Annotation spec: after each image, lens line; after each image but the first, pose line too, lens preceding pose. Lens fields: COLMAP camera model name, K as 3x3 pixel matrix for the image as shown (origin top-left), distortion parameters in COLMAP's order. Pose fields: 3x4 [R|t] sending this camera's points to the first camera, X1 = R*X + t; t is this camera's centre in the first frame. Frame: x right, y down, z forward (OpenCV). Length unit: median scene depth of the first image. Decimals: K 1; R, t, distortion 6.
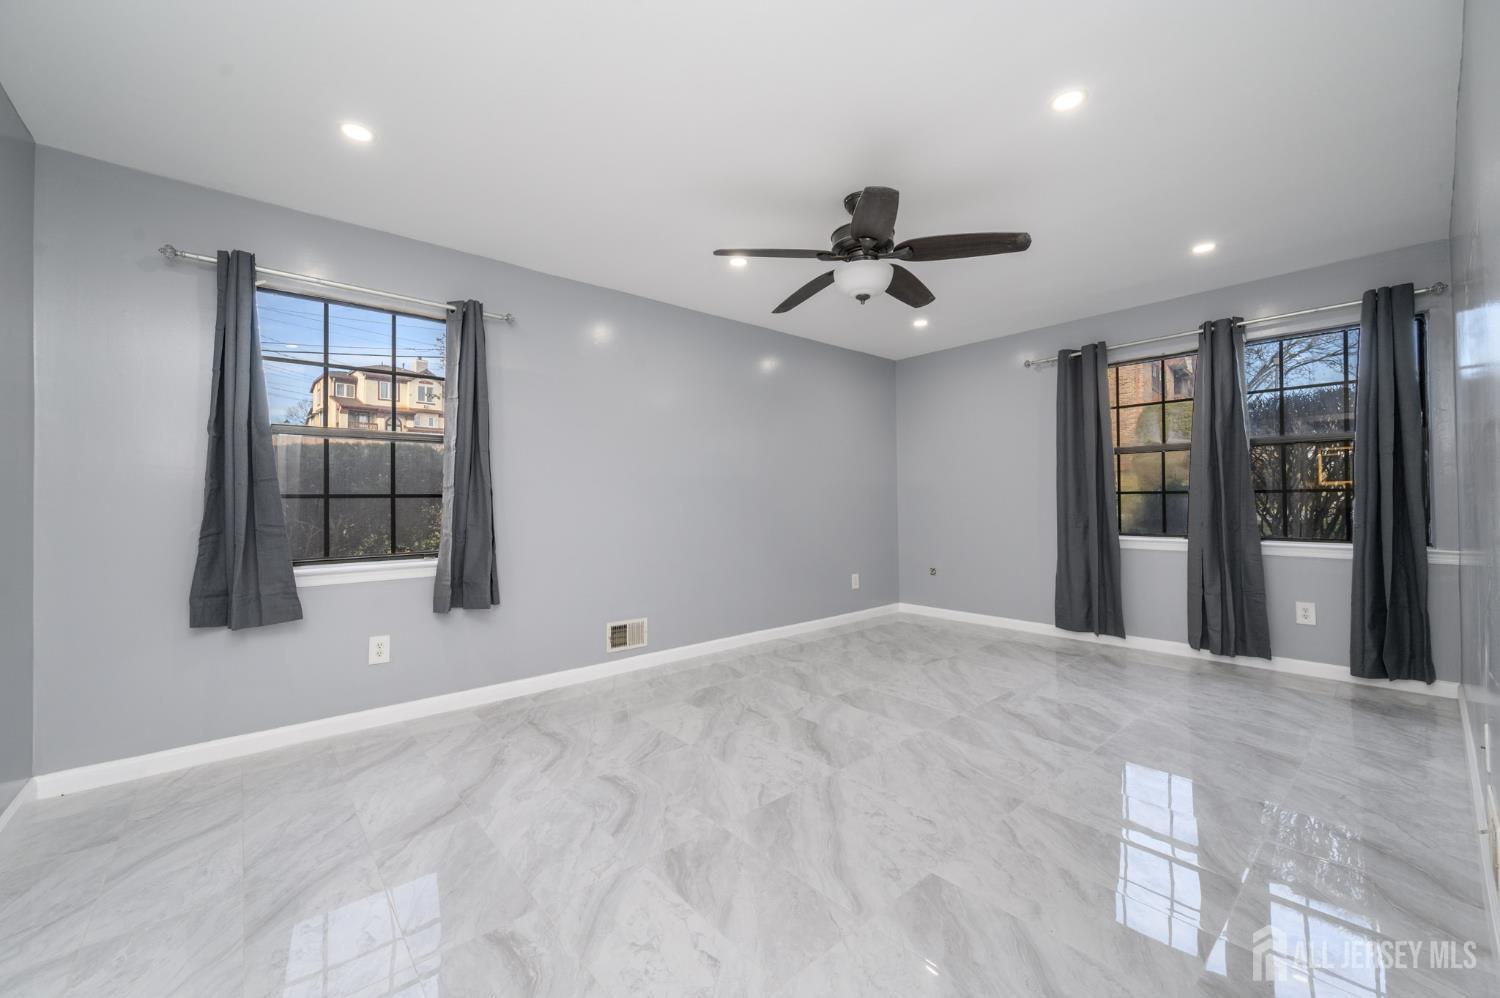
lens RADIAL K [[589.2, 0, 750.0], [0, 589.2, 499.0], [0, 0, 1]] dist [0.001108, -0.000150]
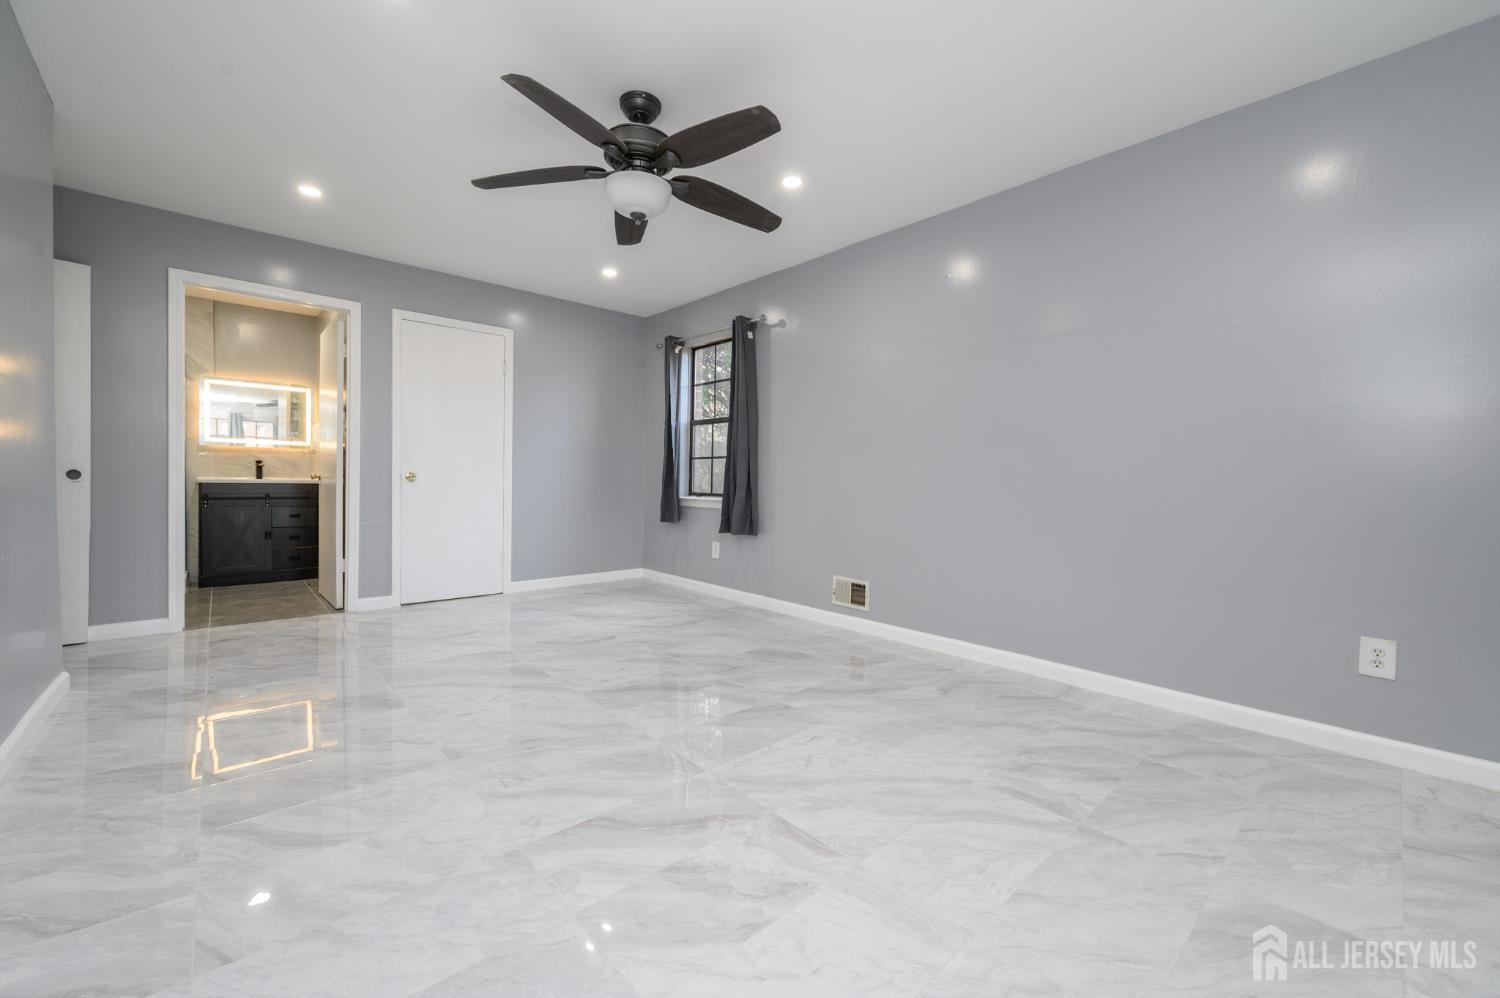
lens RADIAL K [[589.2, 0, 750.0], [0, 589.2, 499.0], [0, 0, 1]] dist [0.001108, -0.000150]
pose [[0.022887, 0.043275, -0.998801, 0.996996], [-0.008918, 0.999032, 0.043081, 0.039830], [0.999698, 0.007921, 0.023251, 1.038909]]
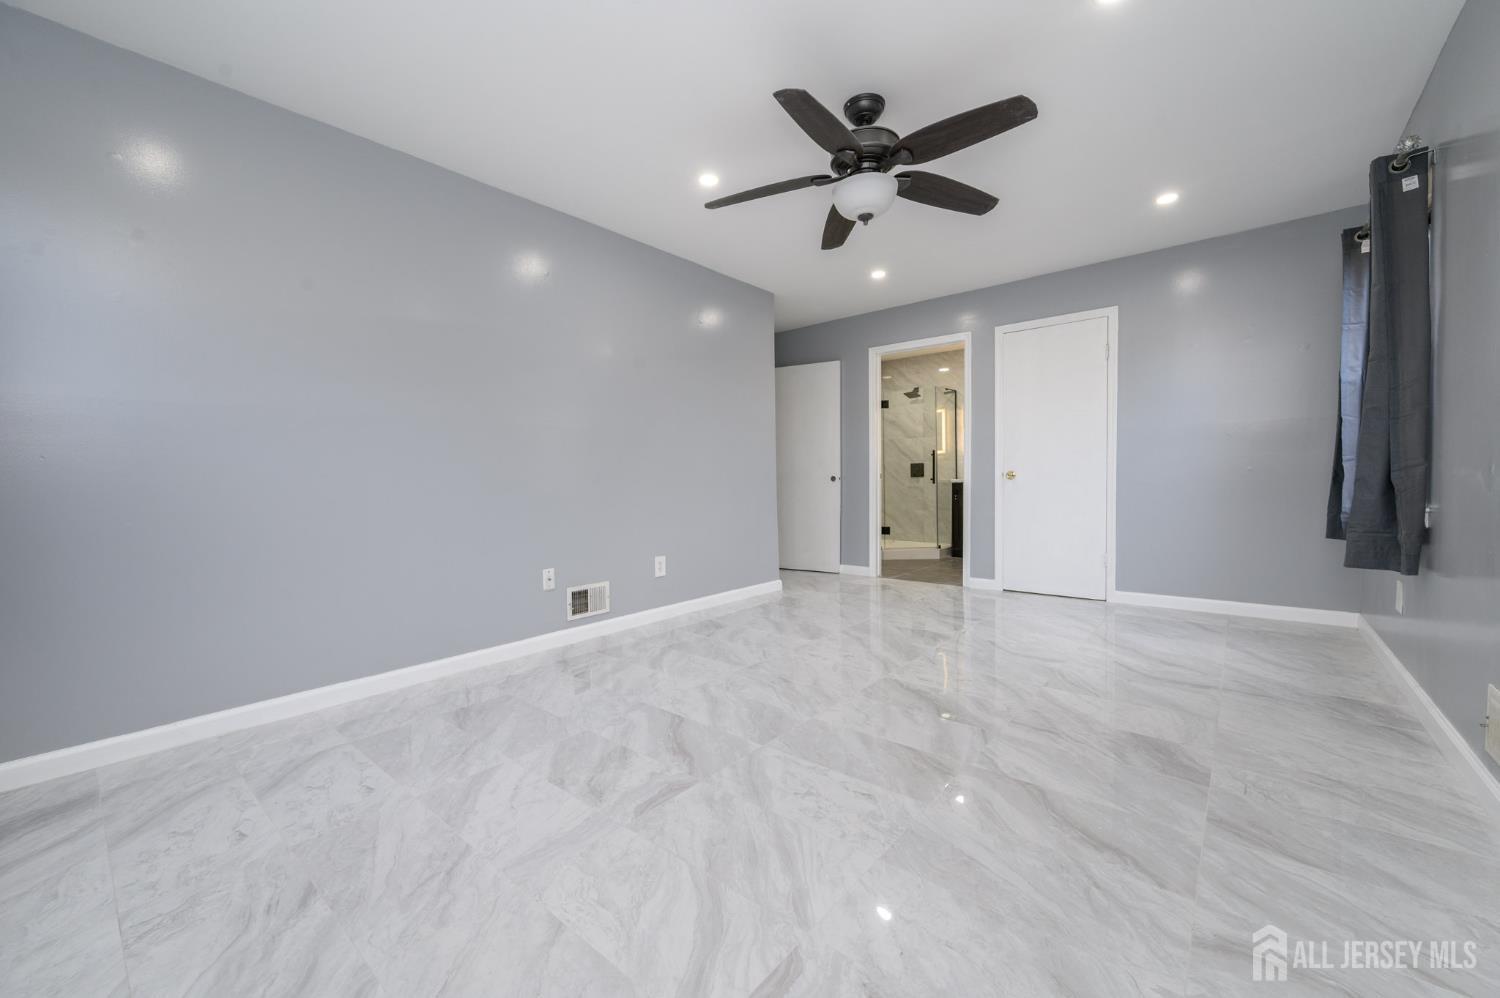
lens RADIAL K [[589.2, 0, 750.0], [0, 589.2, 499.0], [0, 0, 1]] dist [0.001108, -0.000150]
pose [[-0.987313, 0.031068, -0.155720, 0.472671], [0.026668, 0.999186, 0.030264, 0.052961], [0.156533, 0.025728, -0.987338, 1.695700]]
